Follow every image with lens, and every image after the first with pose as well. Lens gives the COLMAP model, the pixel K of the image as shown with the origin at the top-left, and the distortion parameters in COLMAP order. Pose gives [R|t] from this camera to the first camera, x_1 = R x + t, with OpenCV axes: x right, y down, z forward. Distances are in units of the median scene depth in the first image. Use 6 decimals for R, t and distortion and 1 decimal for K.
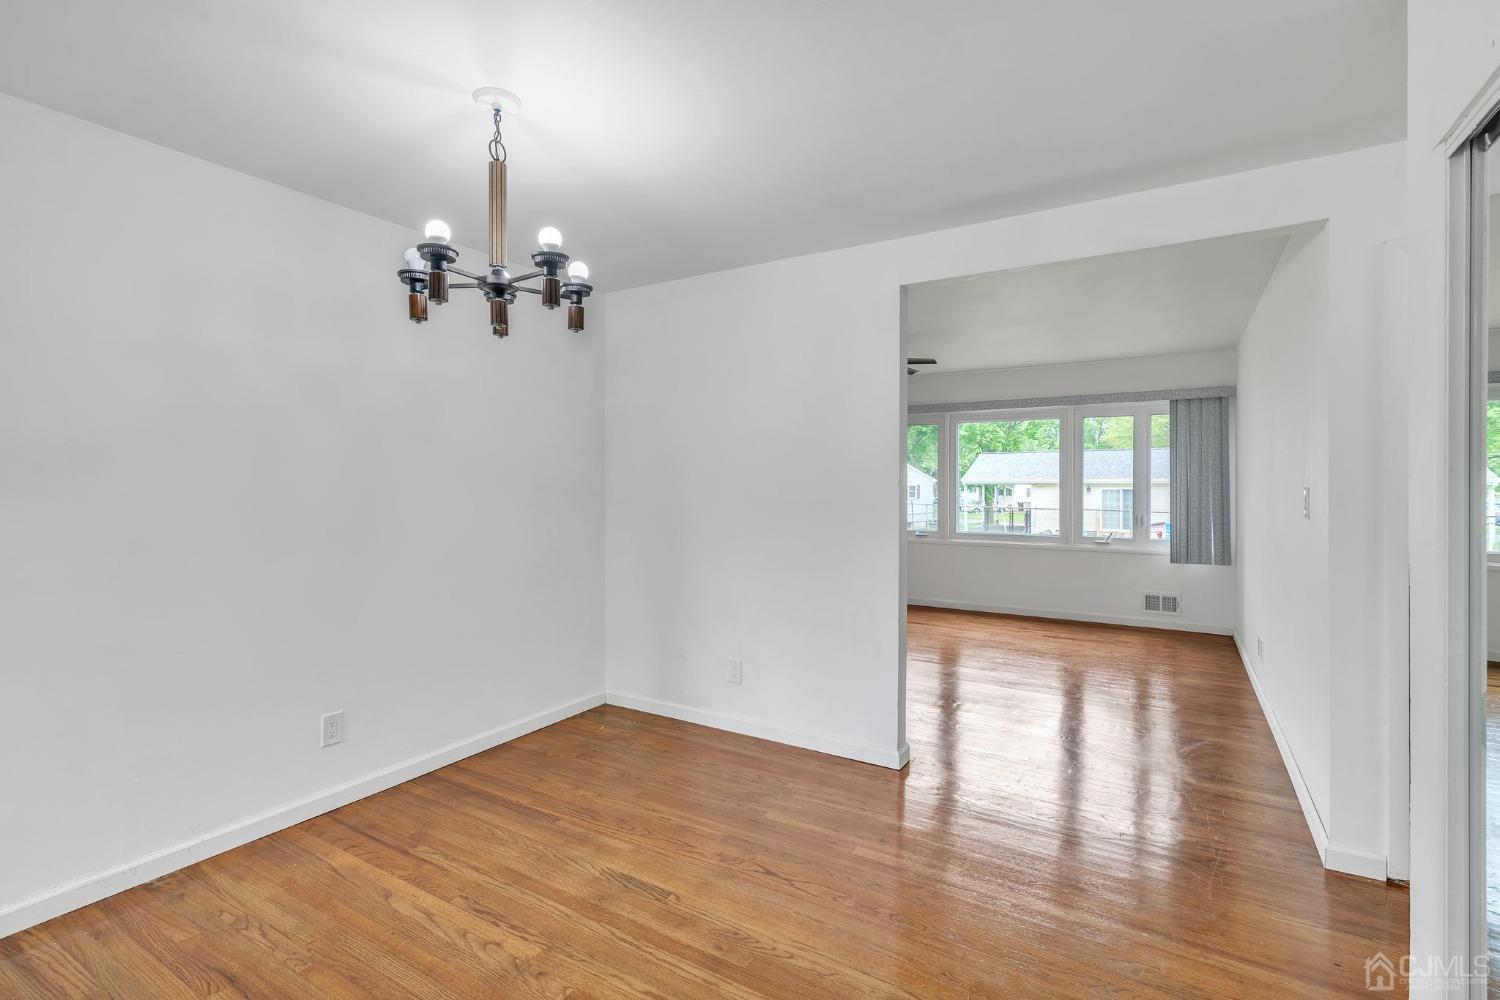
lens RADIAL K [[687.4, 0, 748.8], [0, 687.4, 486.7], [0, 0, 1]] dist [0.003269, 0.001174]
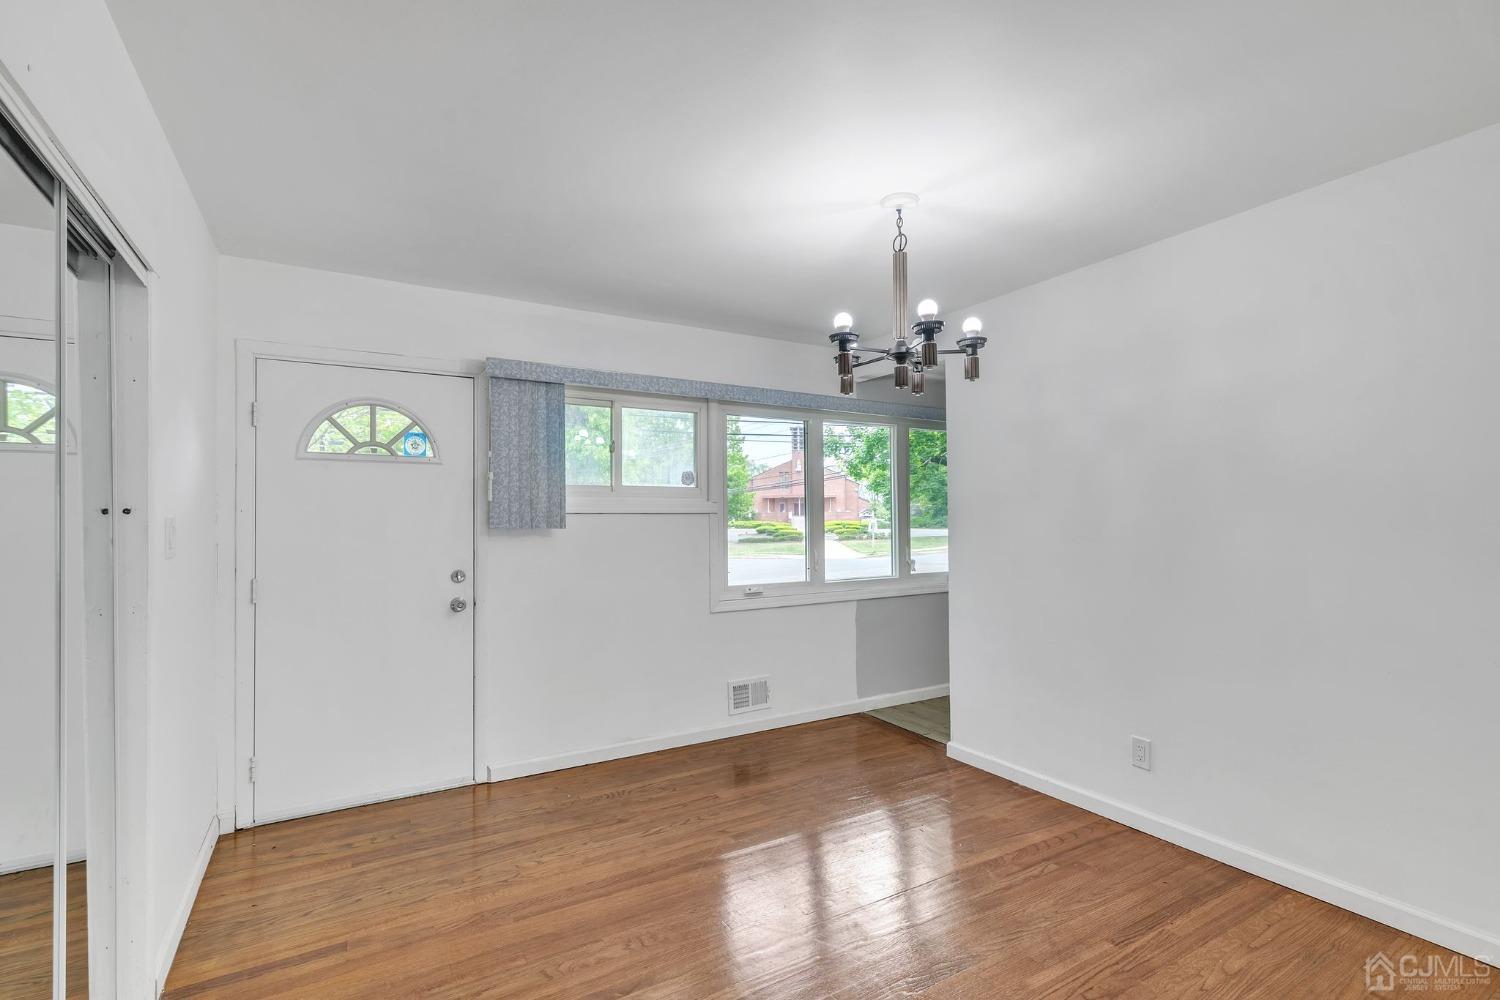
lens RADIAL K [[687.4, 0, 746.6], [0, 687.4, 508.8], [0, 0, 1]] dist [0.003269, 0.001174]
pose [[-0.468599, -0.008678, -0.883368, 1.035787], [0.007475, 0.999877, -0.013788, -0.020604], [0.883379, -0.013064, -0.468477, 1.642656]]
